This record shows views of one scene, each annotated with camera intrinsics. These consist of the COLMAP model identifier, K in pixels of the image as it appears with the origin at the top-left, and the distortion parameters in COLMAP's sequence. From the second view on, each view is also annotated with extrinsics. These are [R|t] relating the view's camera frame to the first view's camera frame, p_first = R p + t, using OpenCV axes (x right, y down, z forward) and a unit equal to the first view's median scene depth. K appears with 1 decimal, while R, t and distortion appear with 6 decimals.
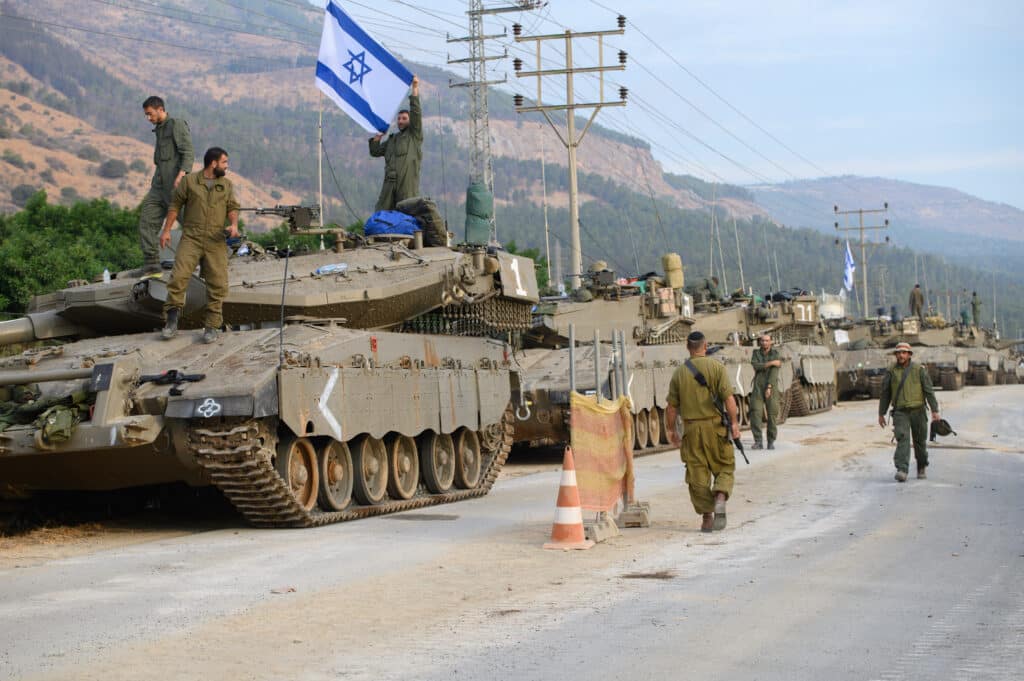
lens RADIAL K [[2250.4, 0, 510.5], [0, 2250.4, 338.8], [0, 0, 1]] dist [-0.158561, 0.000000]
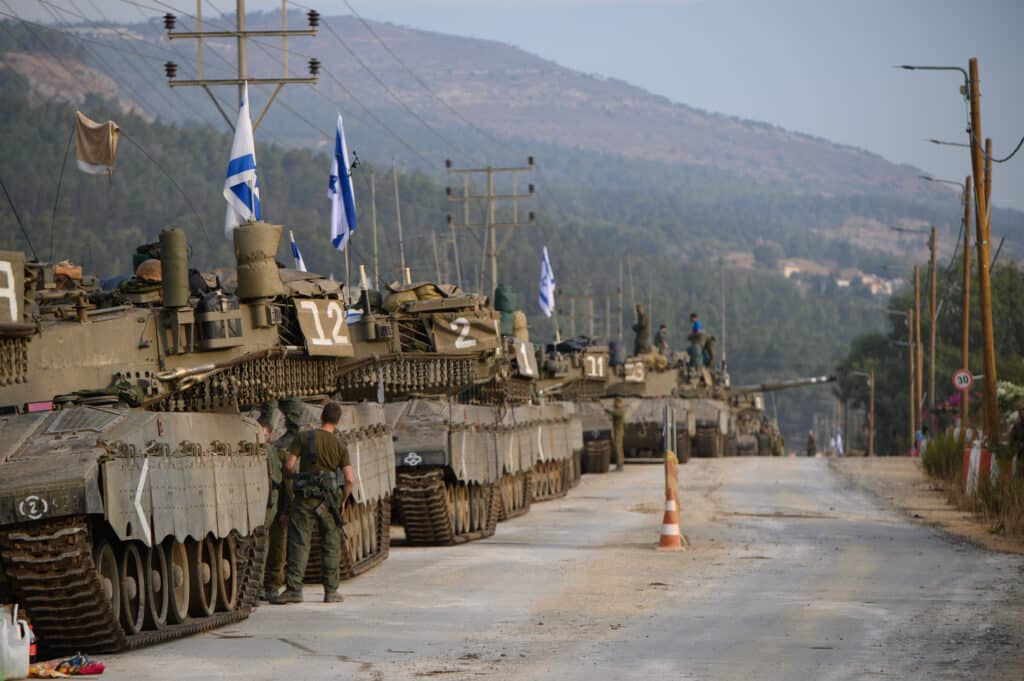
lens RADIAL K [[4868.2, 0, 512.9], [0, 4868.2, 340.8], [0, 0, 1]] dist [0.098263, 0.000000]
pose [[0.980277, 0.014945, 0.197064, -0.522863], [-0.014355, 0.999887, -0.004425, -0.024926], [-0.197108, 0.001509, 0.980381, -1.595031]]
